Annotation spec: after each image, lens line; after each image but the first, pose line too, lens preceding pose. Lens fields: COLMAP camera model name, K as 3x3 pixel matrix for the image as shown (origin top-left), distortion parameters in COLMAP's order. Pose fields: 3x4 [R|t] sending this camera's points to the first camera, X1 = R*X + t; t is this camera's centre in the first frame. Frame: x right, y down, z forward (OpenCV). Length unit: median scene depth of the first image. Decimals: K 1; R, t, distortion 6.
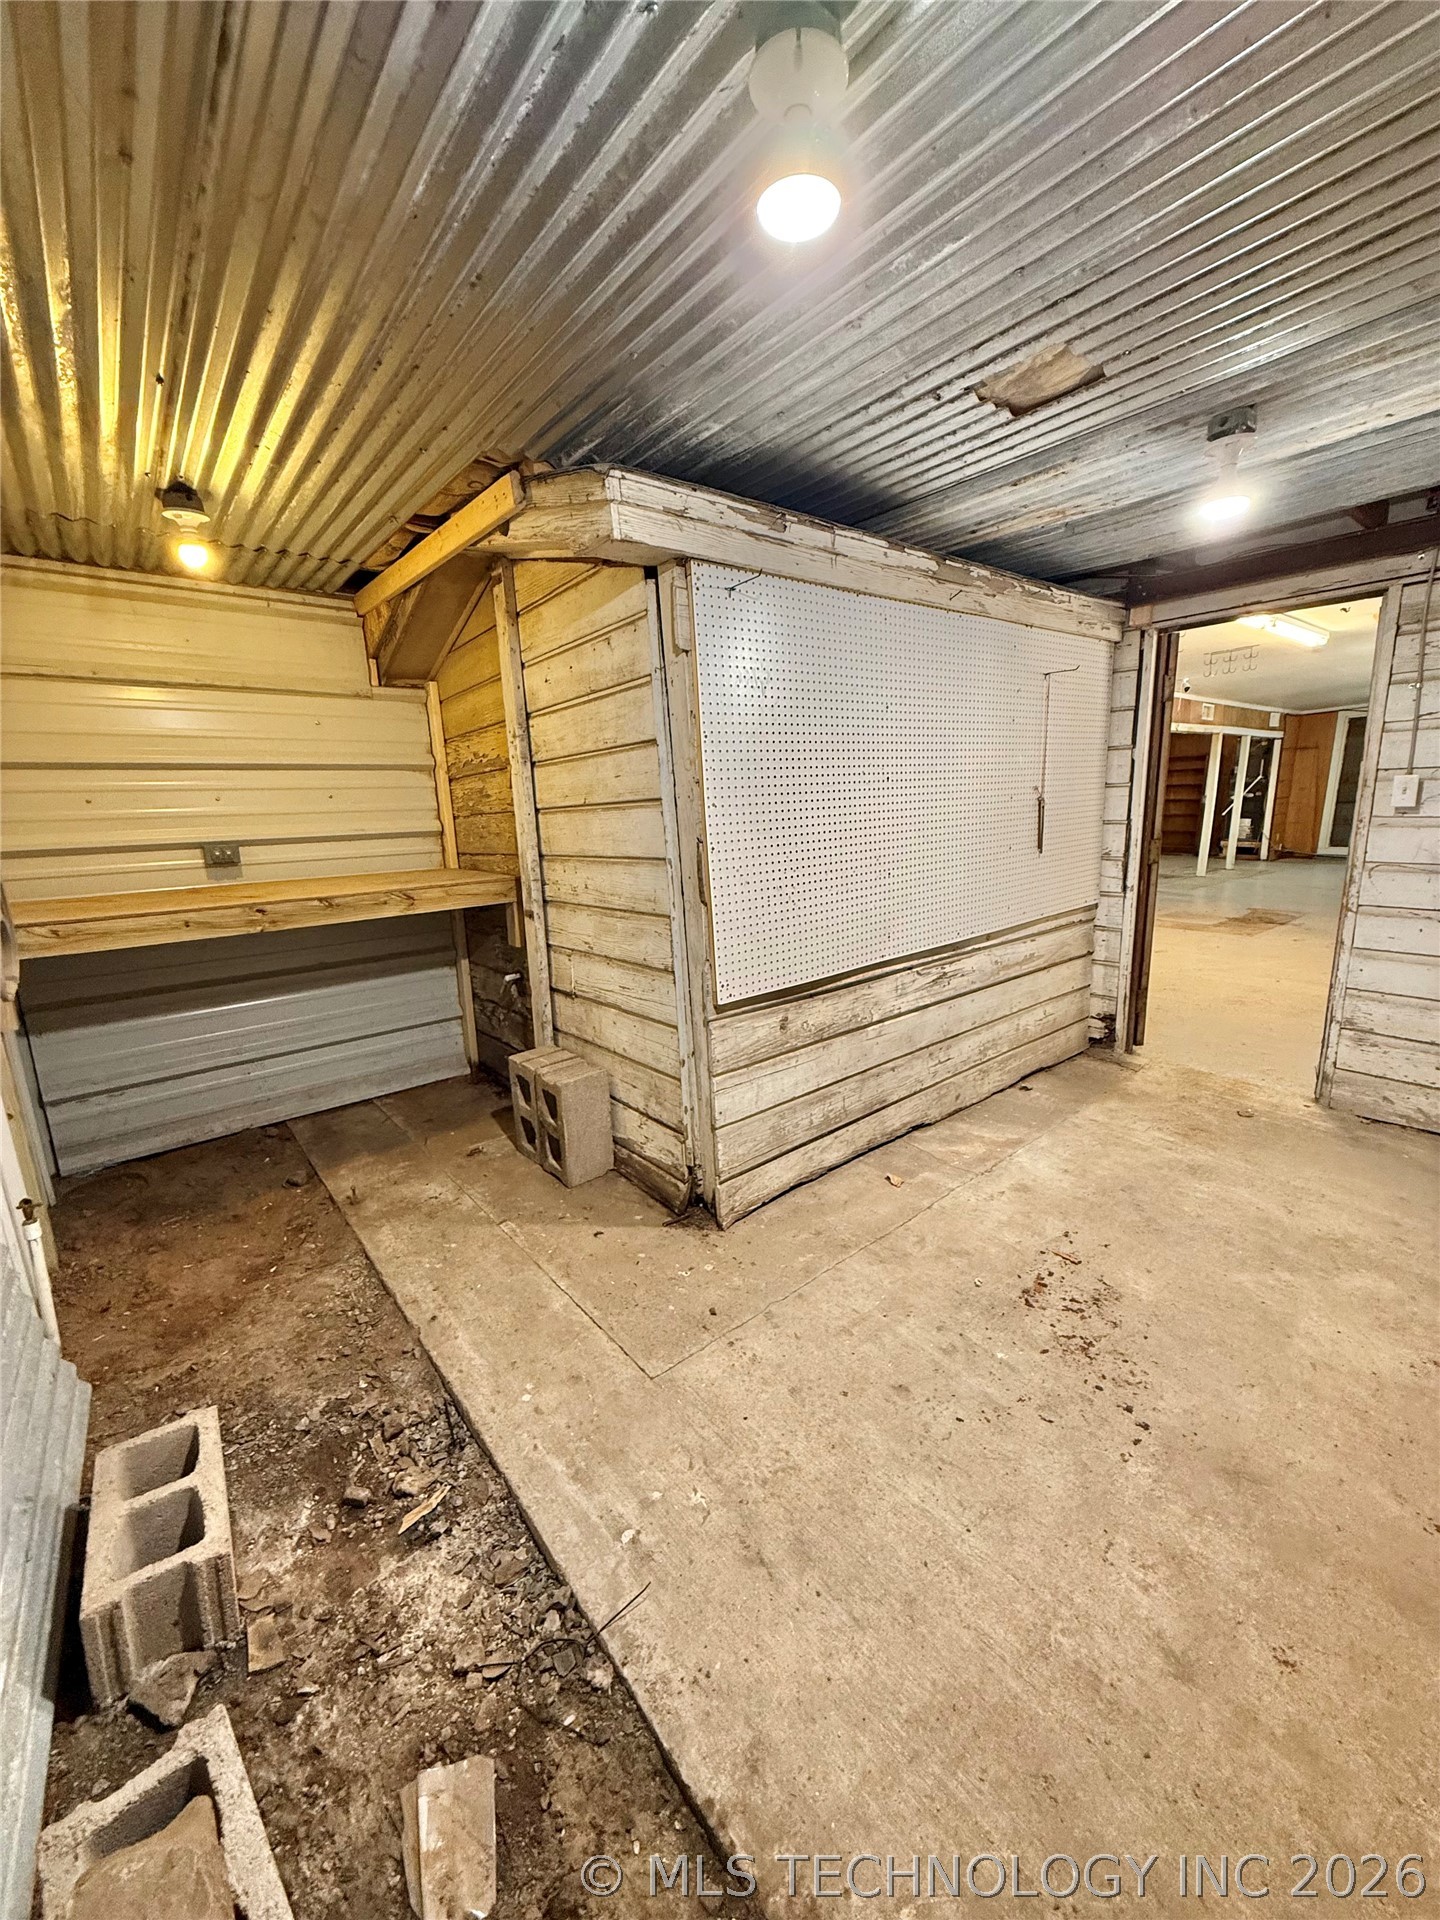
lens RADIAL K [[758.1, 0, 719.9], [0, 758.1, 957.8], [0, 0, 1]] dist [-0.000813, -0.000161]
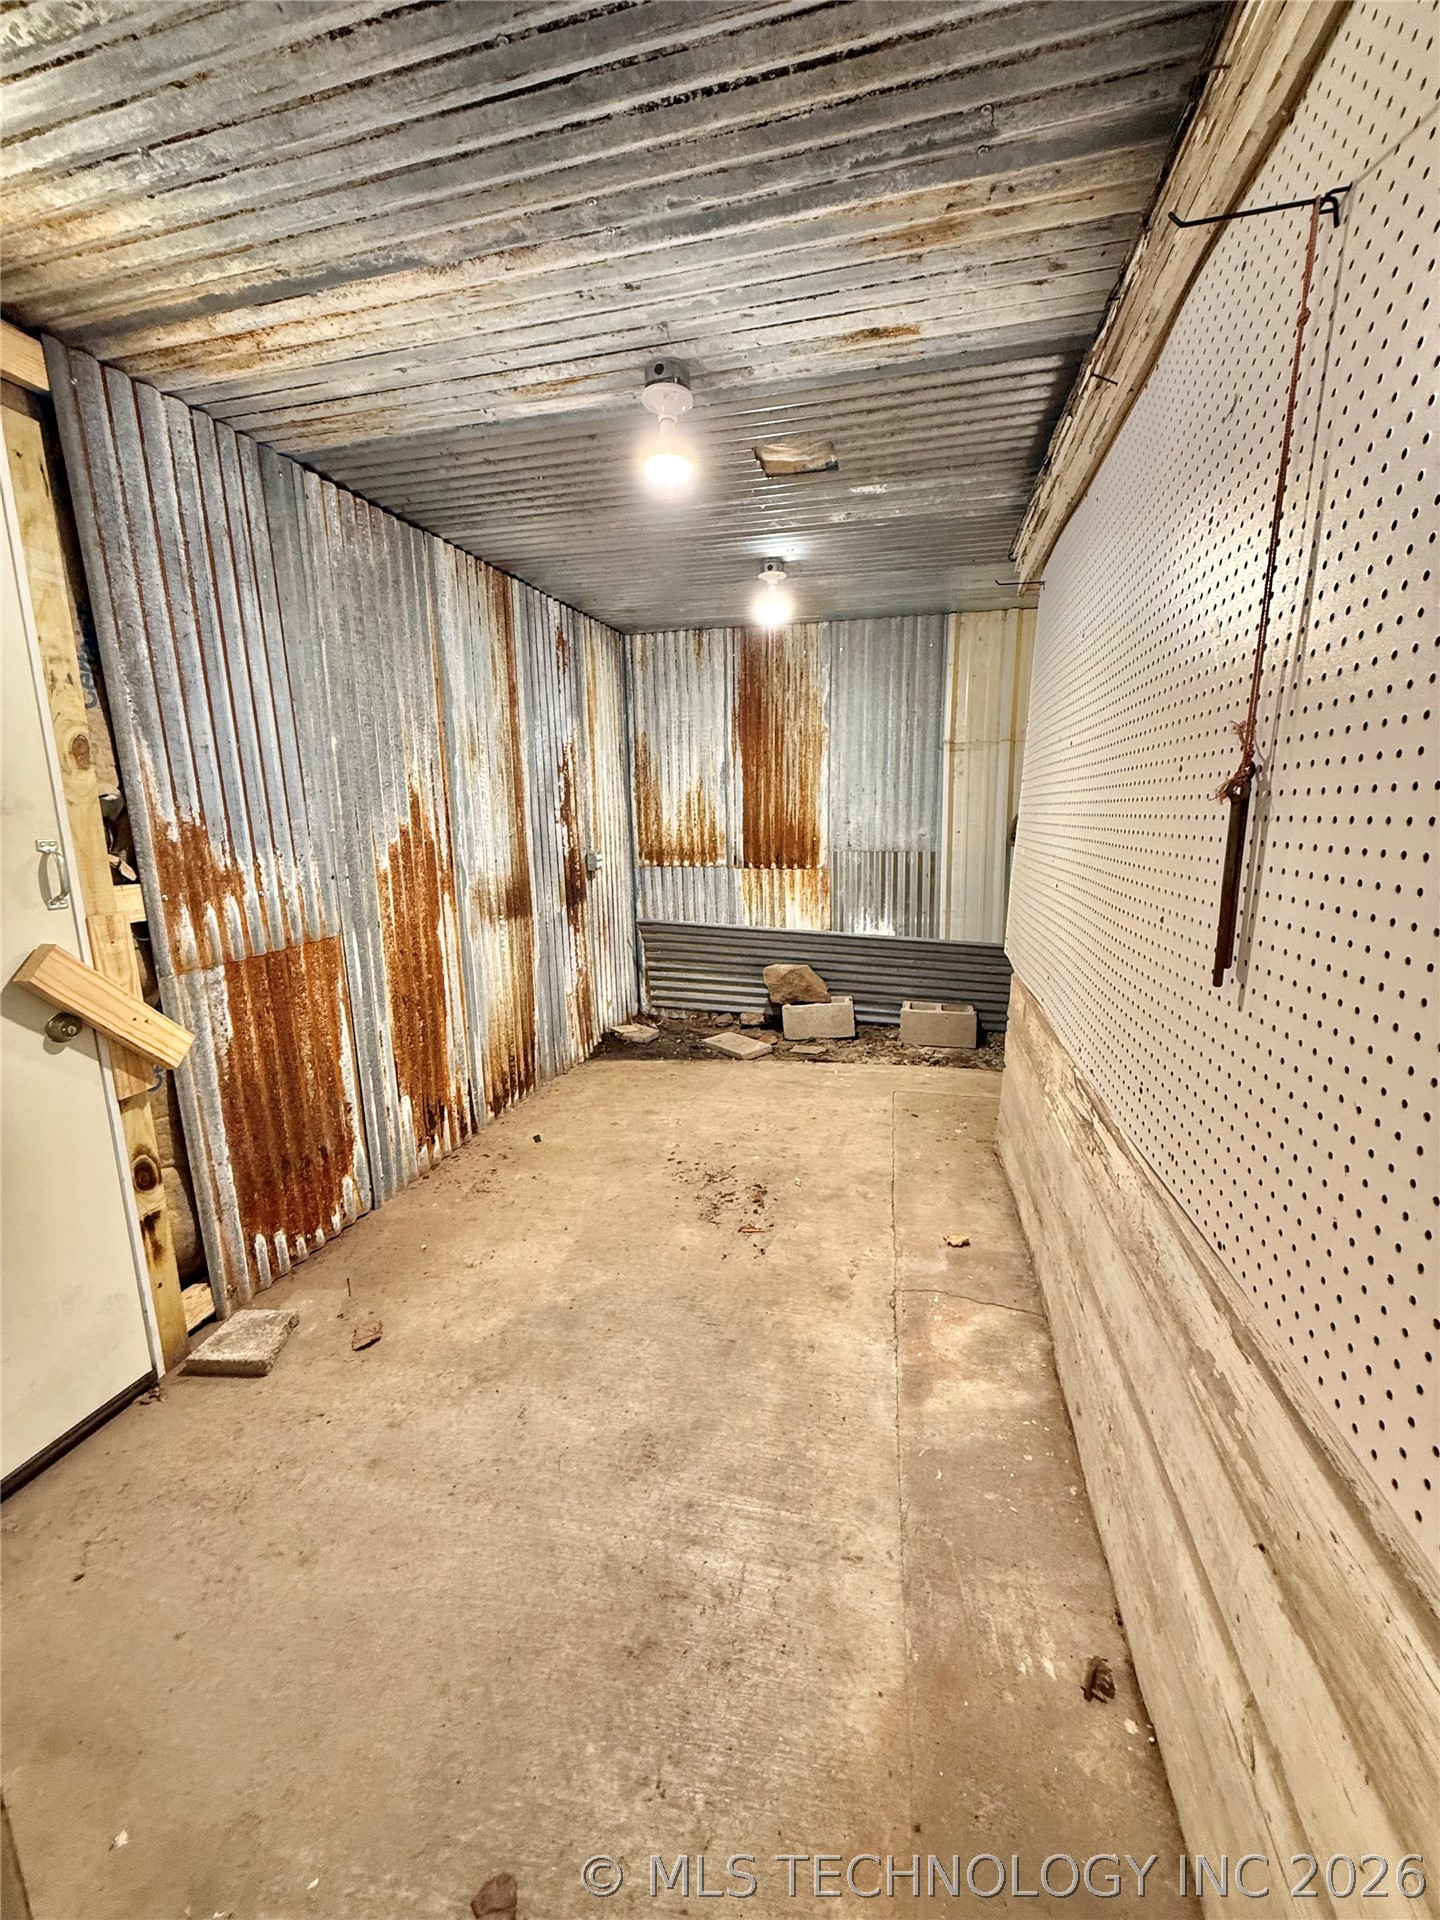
lens RADIAL K [[758.1, 0, 719.9], [0, 758.1, 957.8], [0, 0, 1]] dist [-0.000813, -0.000161]
pose [[-0.799054, 0.156607, -0.580505, 1.068596], [-0.096786, 0.919390, 0.381255, -0.346976], [0.593418, 0.360828, -0.719485, 1.638793]]
